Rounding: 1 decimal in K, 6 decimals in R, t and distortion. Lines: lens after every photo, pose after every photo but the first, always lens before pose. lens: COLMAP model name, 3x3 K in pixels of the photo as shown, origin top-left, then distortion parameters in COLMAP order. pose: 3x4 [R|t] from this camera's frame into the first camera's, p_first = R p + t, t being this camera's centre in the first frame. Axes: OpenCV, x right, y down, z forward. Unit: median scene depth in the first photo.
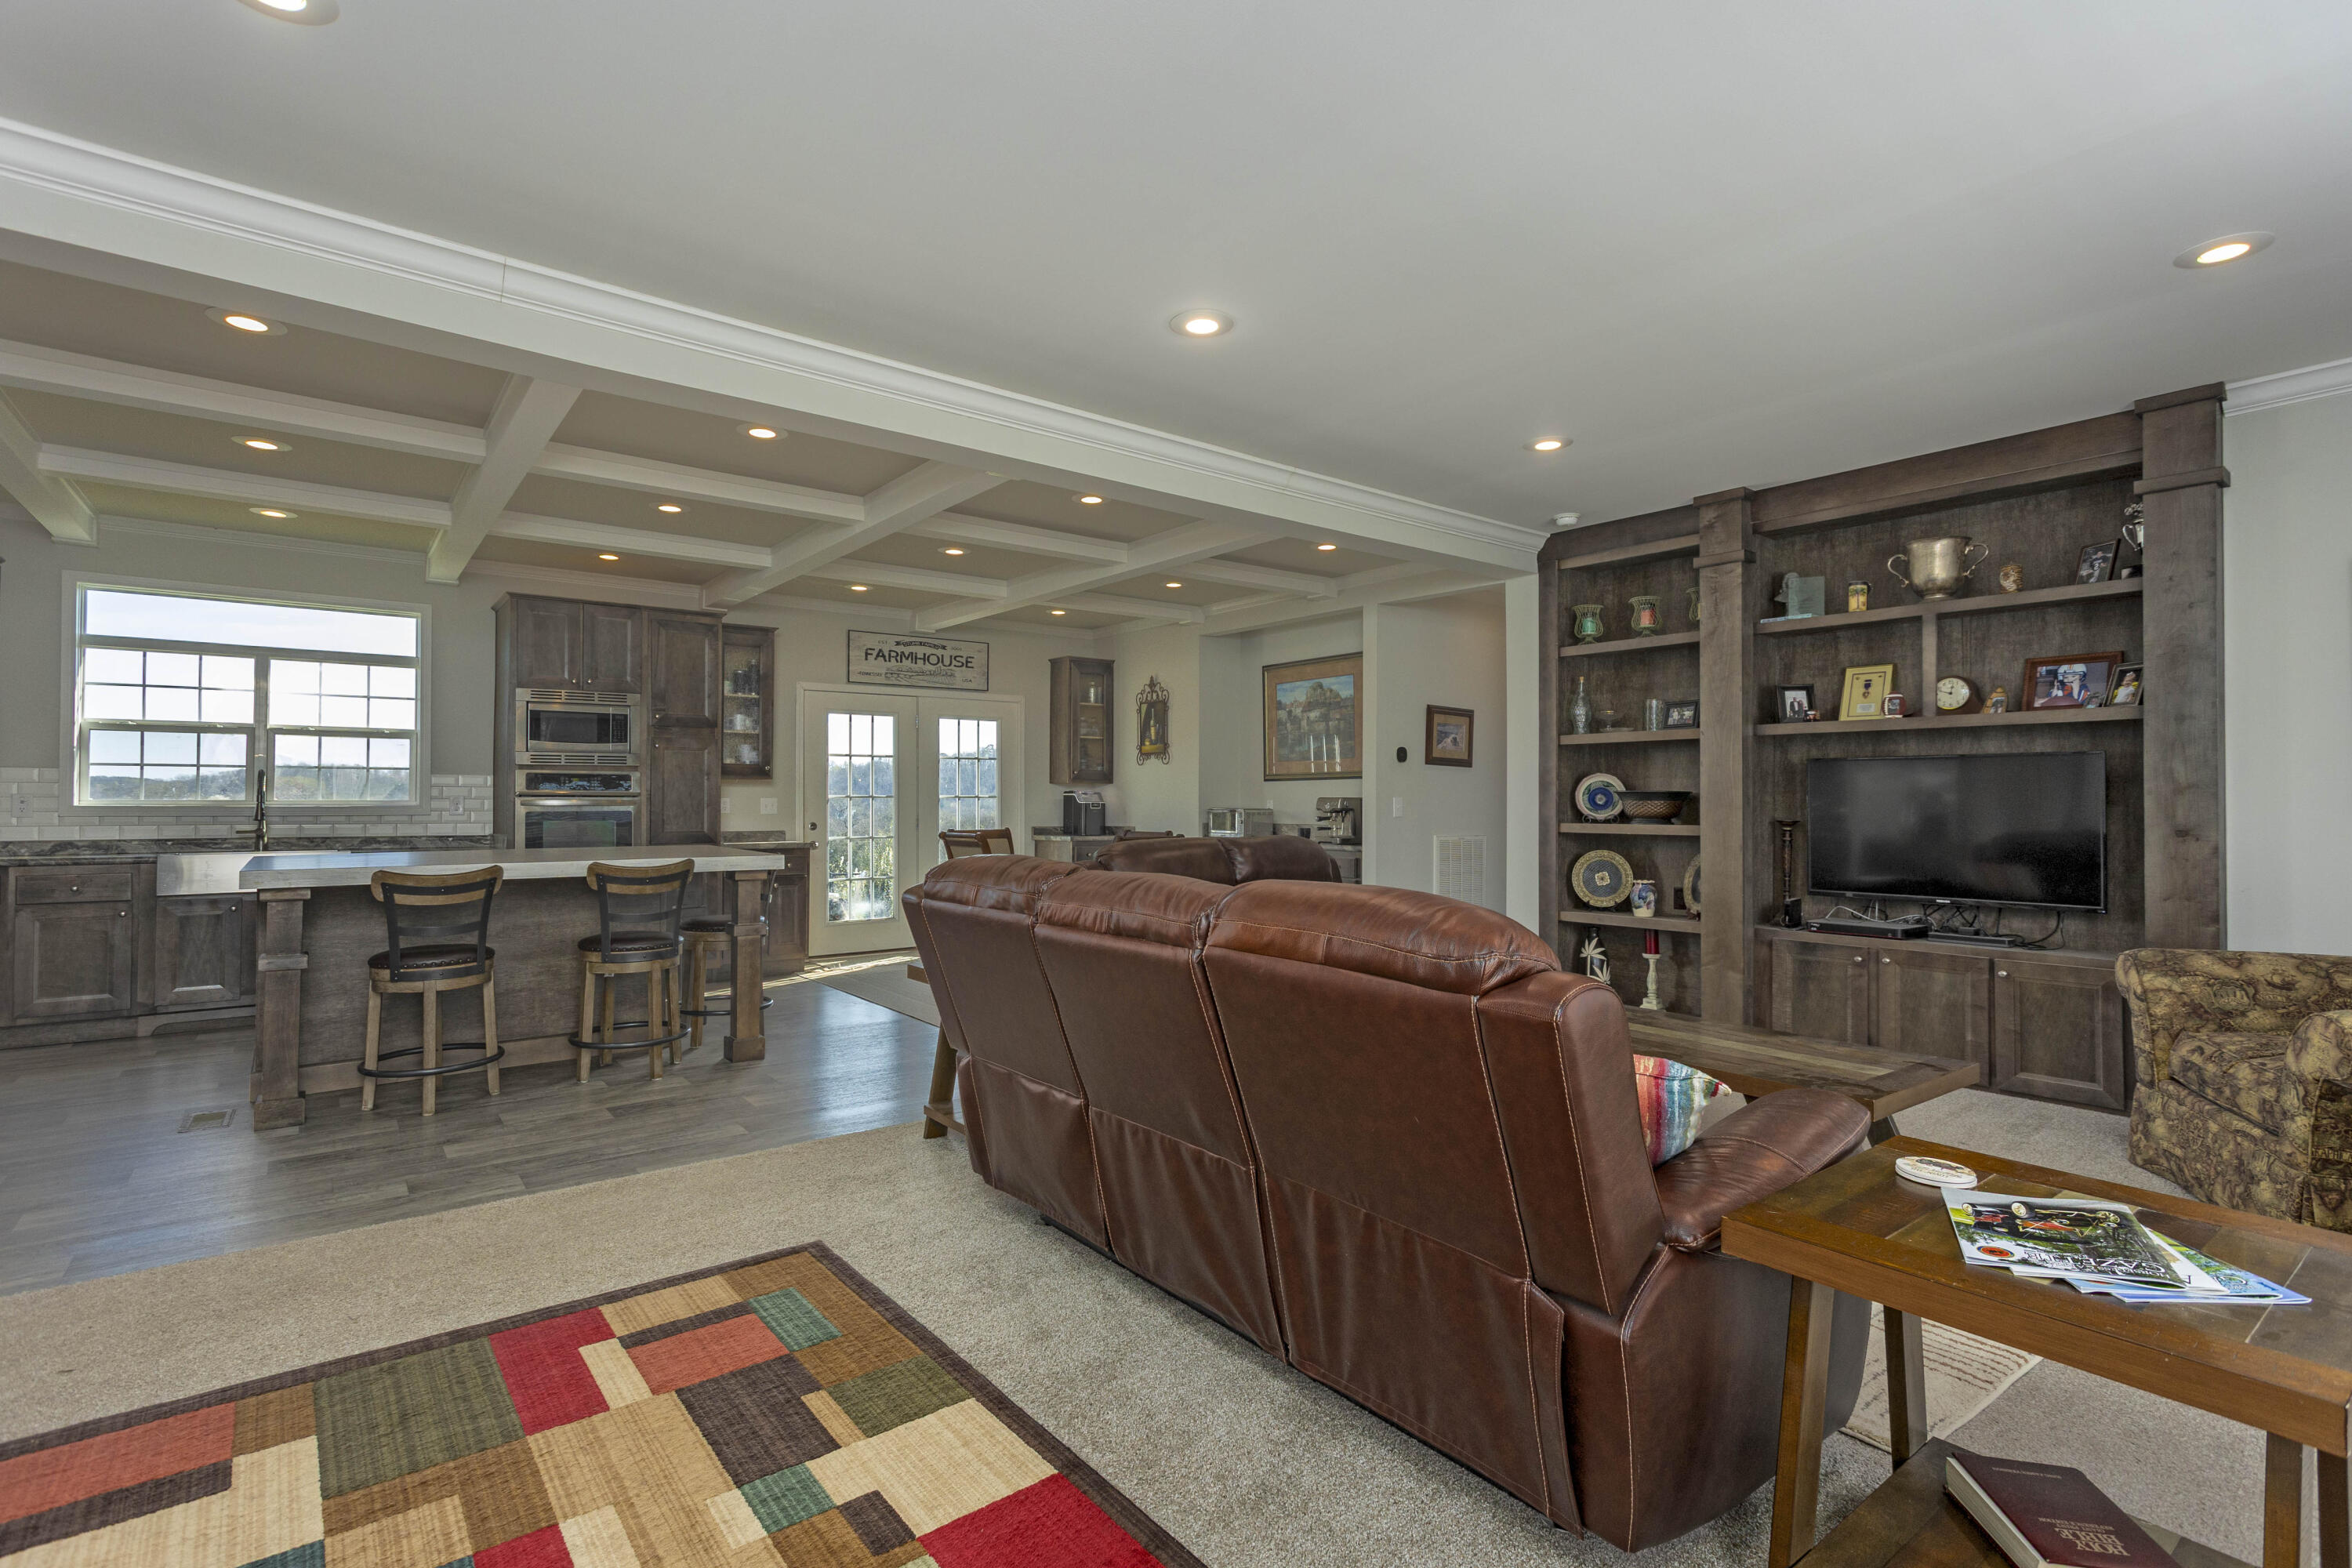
lens RADIAL K [[1098.5, 0, 1176.0], [0, 1098.5, 784.0], [0, 0, 1]] dist [-0.000558, 0.001625]
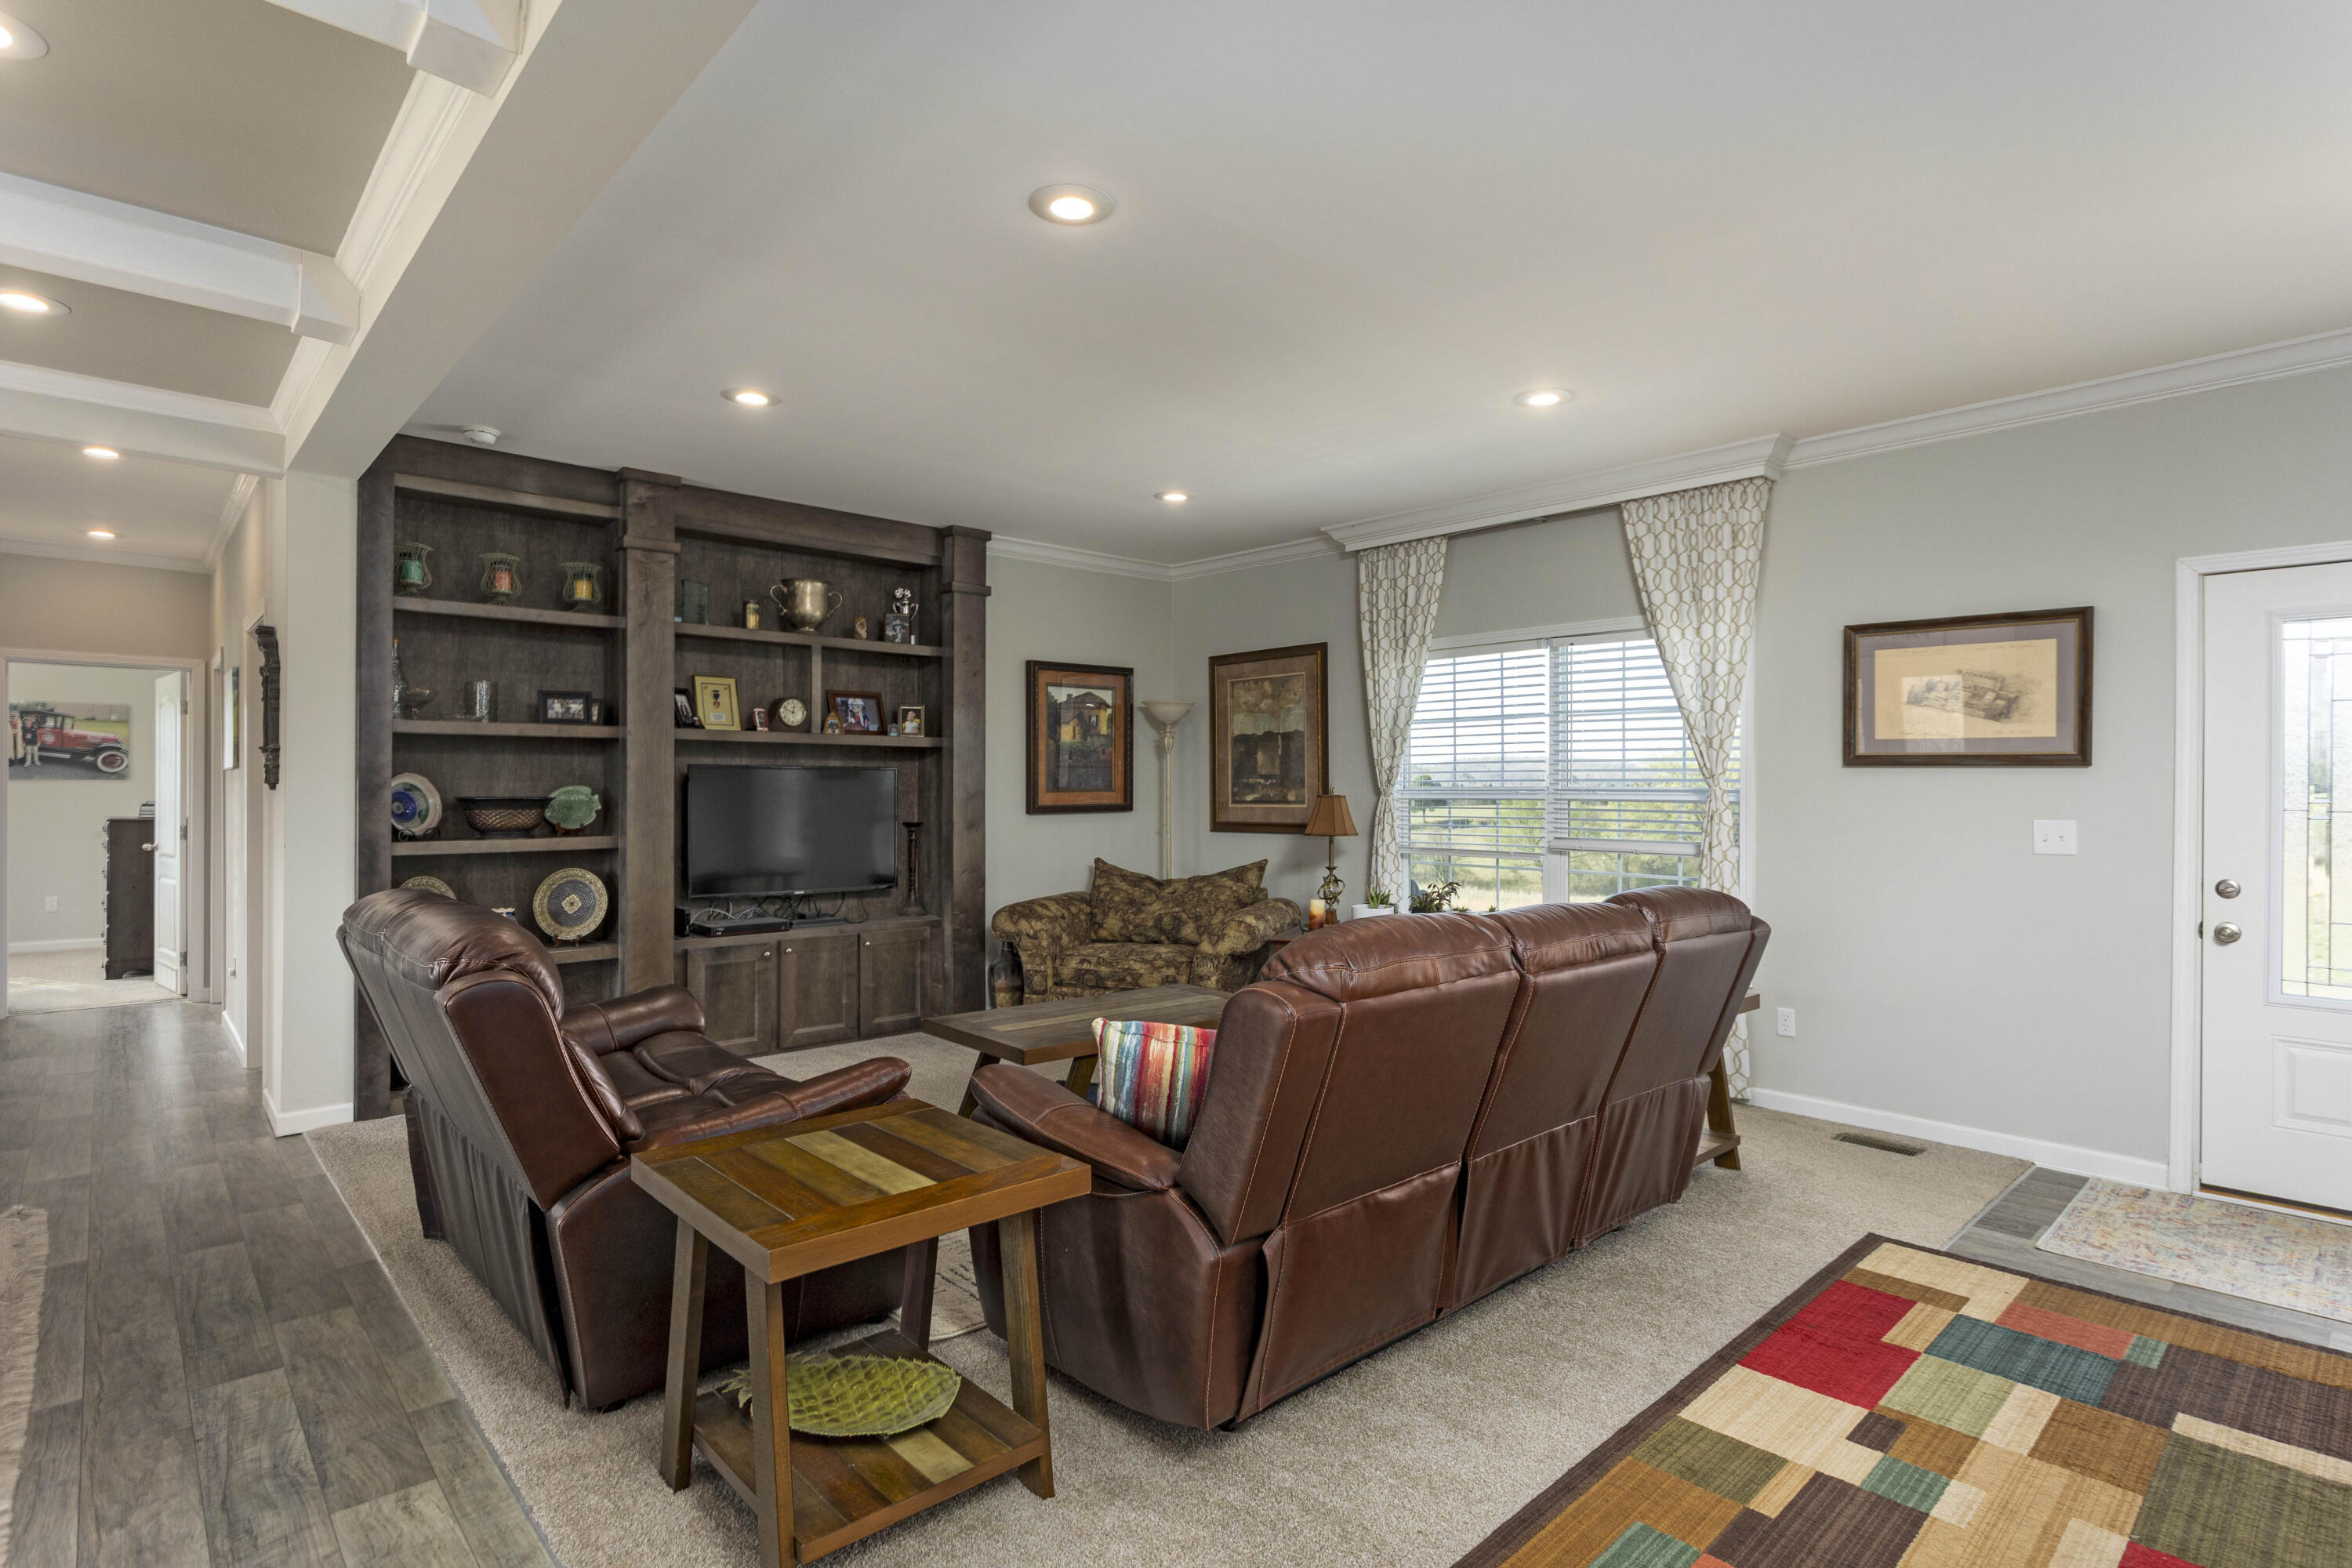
lens RADIAL K [[1171.0, 0, 1176.0], [0, 1171.0, 784.0], [0, 0, 1]] dist [-0.003197, 0.001408]
pose [[-0.078829, -0.002463, 0.996885, -0.517375], [-0.020499, 0.999790, 0.000850, -0.015501], [-0.996677, -0.020368, -0.078863, 0.646934]]
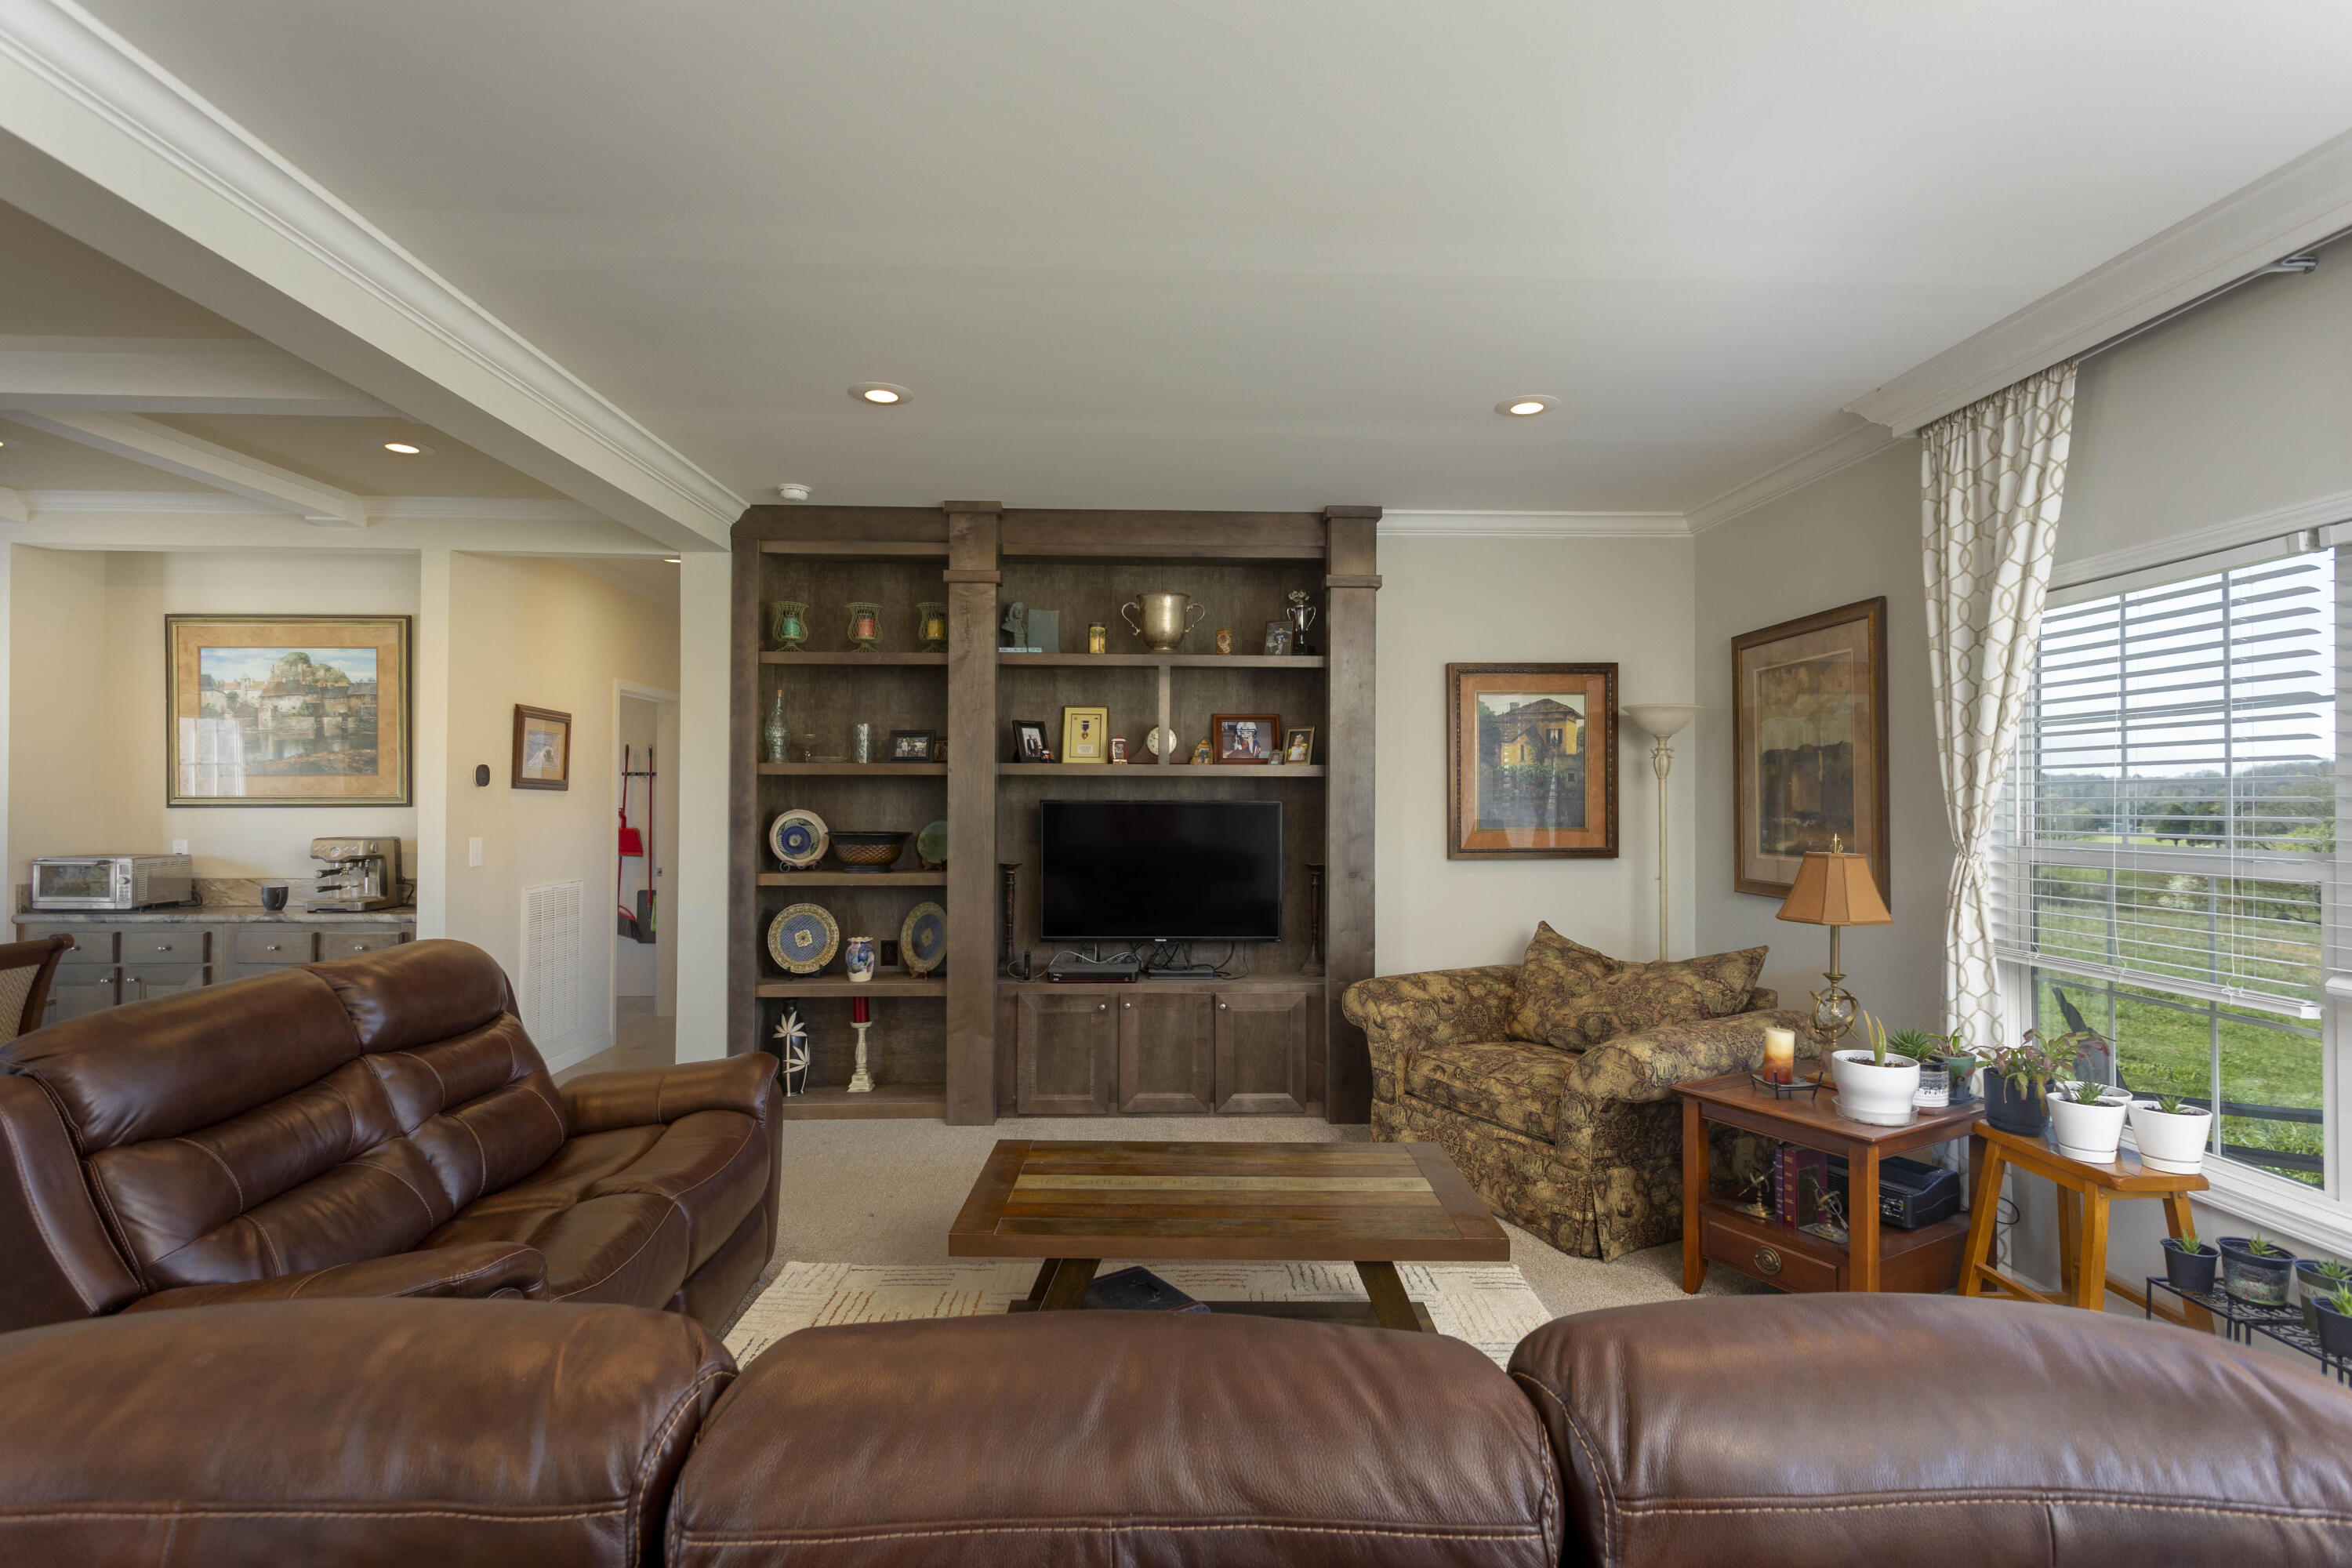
lens RADIAL K [[1098.5, 0, 1176.0], [0, 1098.5, 784.0], [0, 0, 1]] dist [-0.000558, 0.001625]
pose [[0.589901, 0.005007, 0.807460, -0.129010], [-0.015073, 0.999875, 0.004811, -0.043534], [-0.807335, -0.015009, 0.589903, 0.342016]]
